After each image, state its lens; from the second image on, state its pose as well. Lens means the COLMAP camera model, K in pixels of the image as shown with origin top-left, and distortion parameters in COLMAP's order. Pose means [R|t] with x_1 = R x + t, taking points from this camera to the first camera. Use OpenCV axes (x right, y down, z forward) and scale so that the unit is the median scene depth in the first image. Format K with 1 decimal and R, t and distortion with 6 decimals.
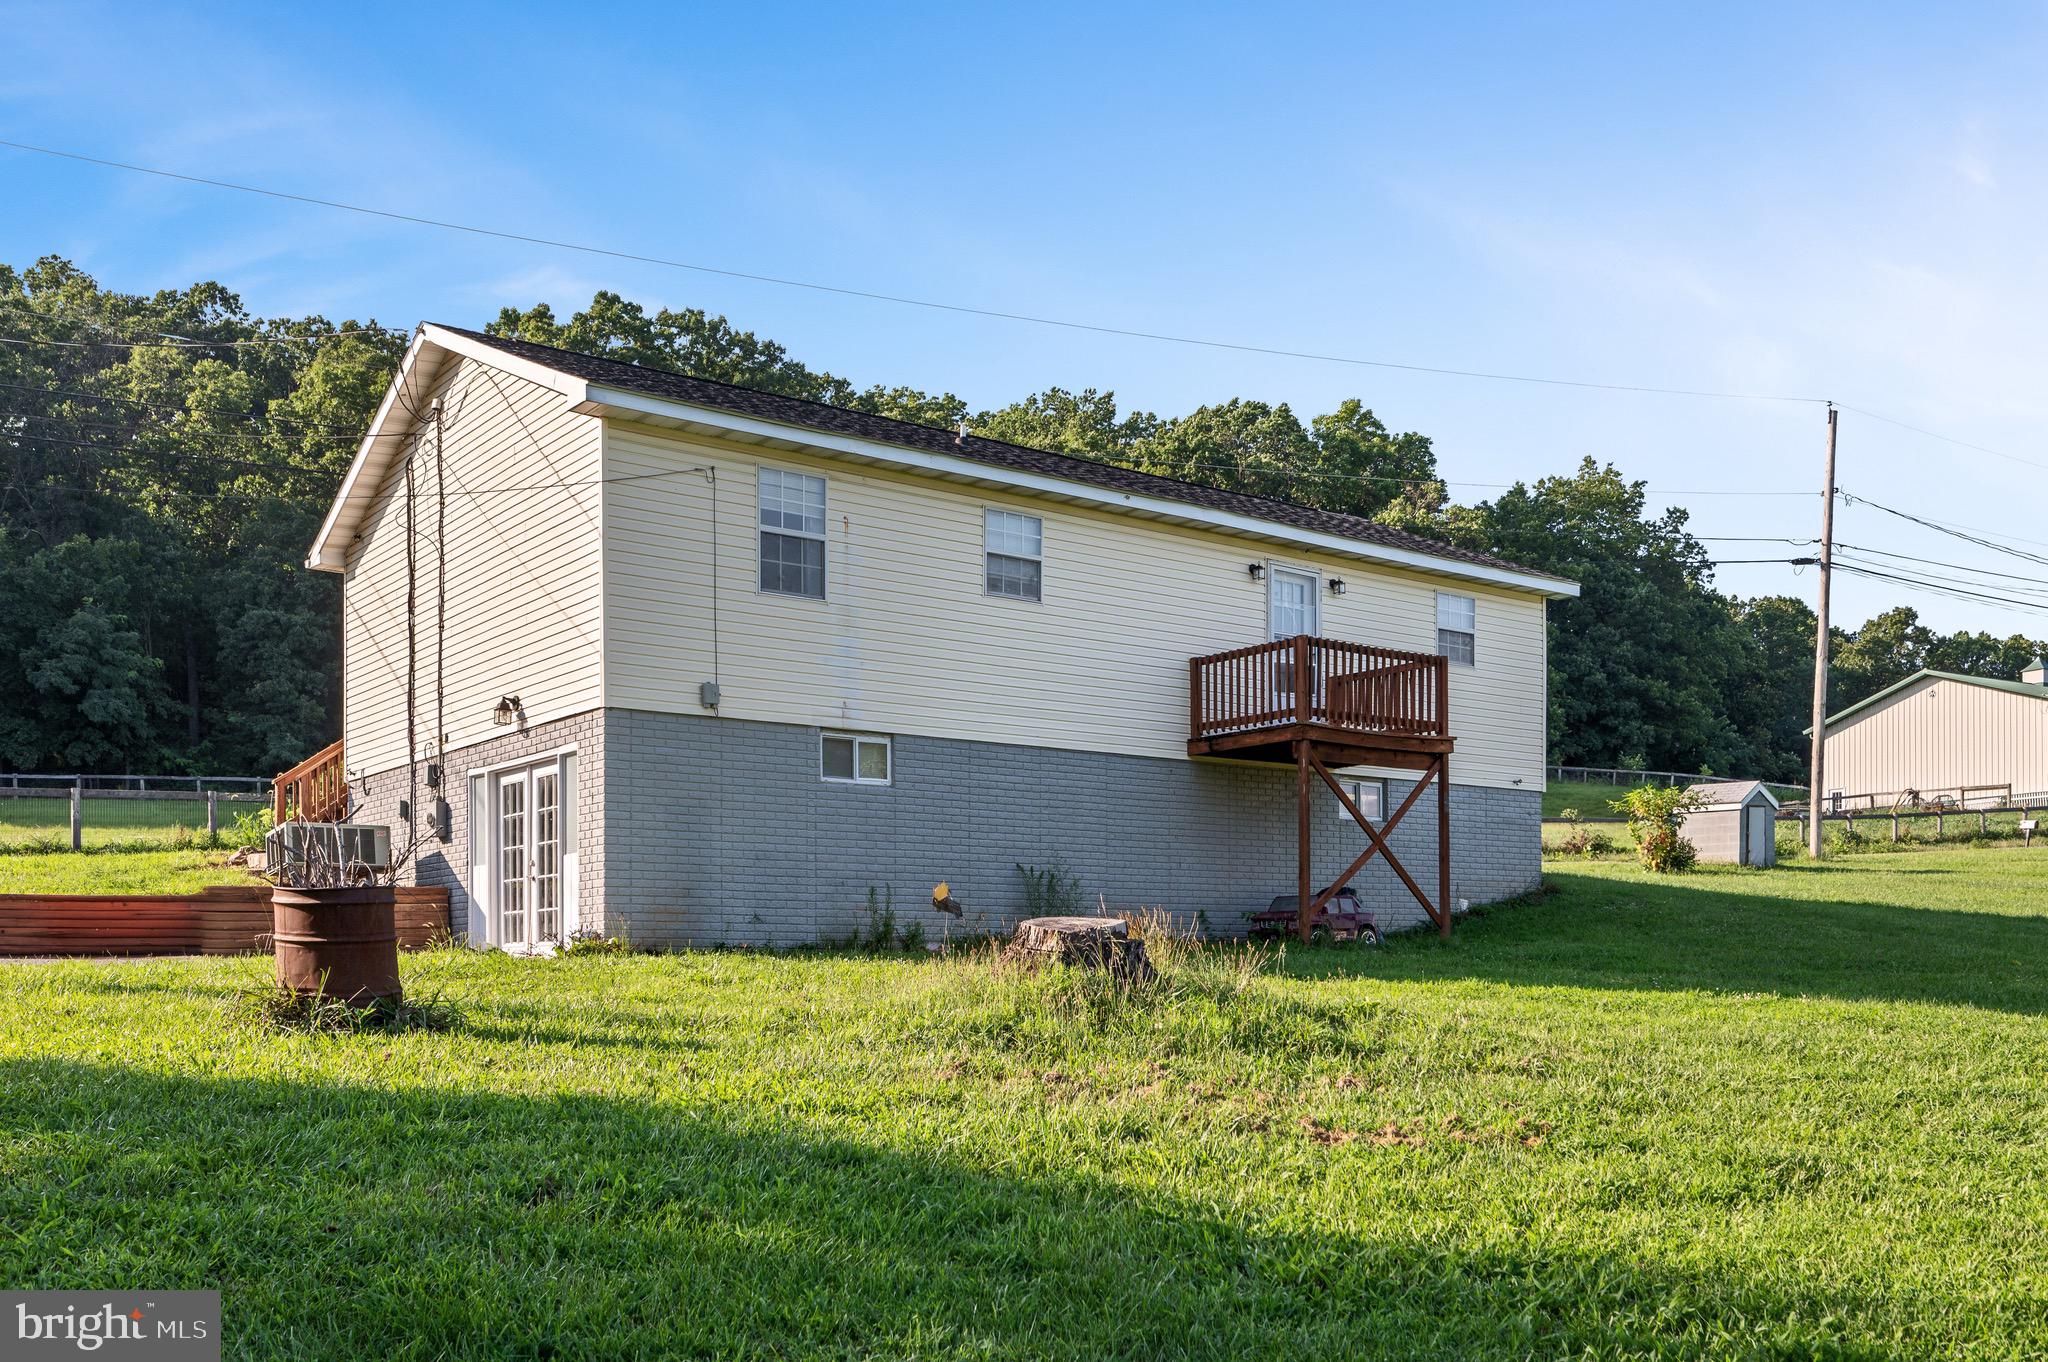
lens RADIAL K [[1826.4, 0, 1024.0], [0, 1826.4, 681.0], [0, 0, 1]] dist [-0.018834, -0.008768]
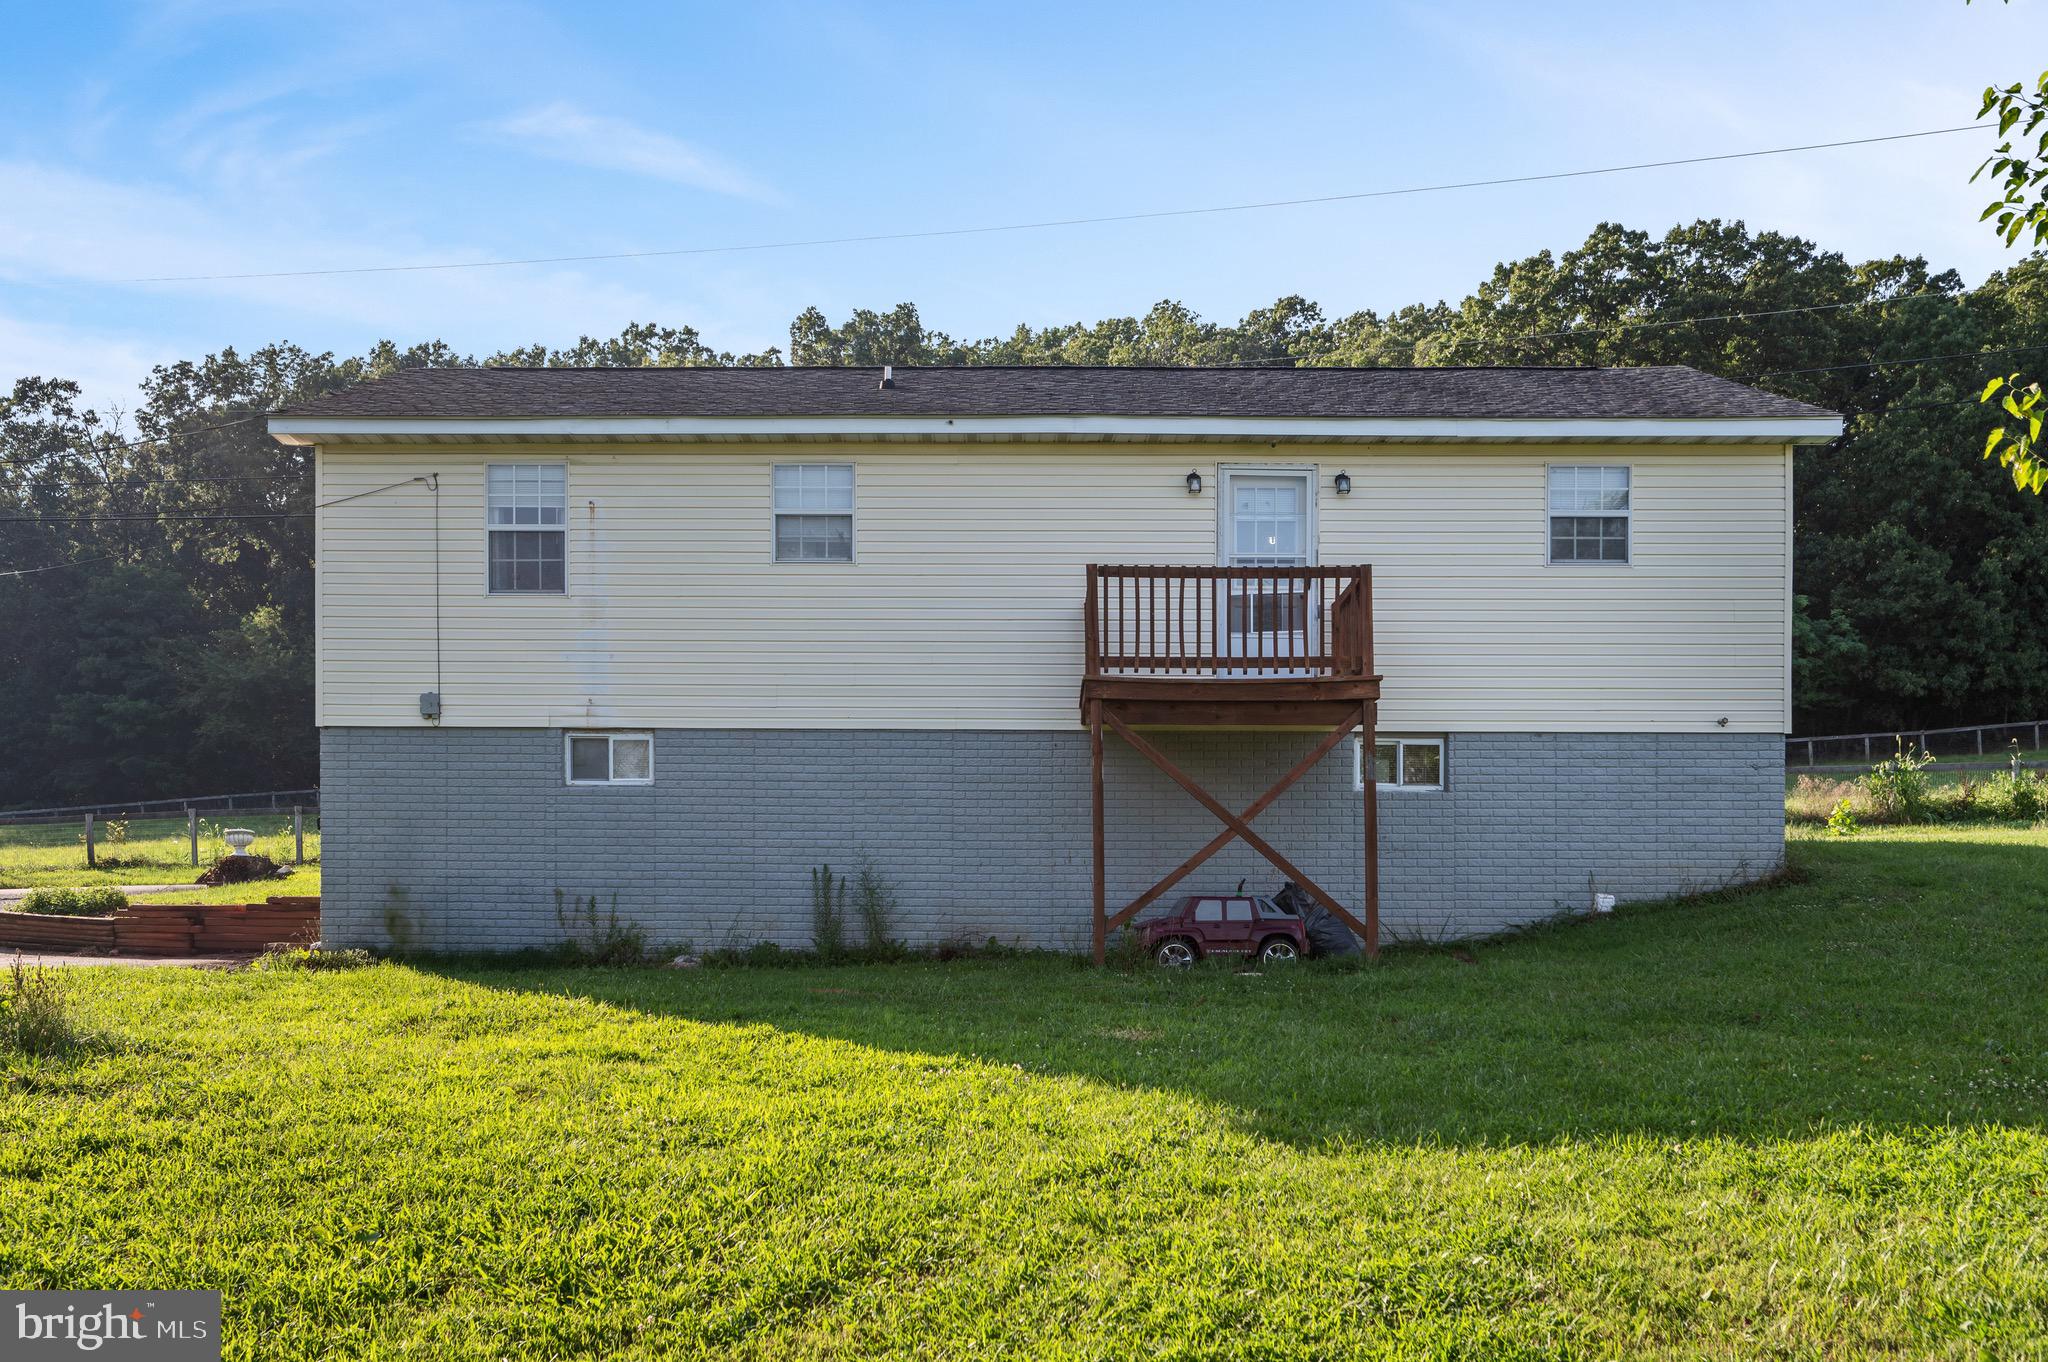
lens RADIAL K [[1826.4, 0, 1024.0], [0, 1826.4, 681.0], [0, 0, 1]] dist [-0.018834, -0.008768]
pose [[0.782913, -0.076439, -0.617417, 0.609342], [0.089125, 0.995967, -0.010291, 0.029528], [0.615714, -0.046971, 0.786569, 0.372261]]
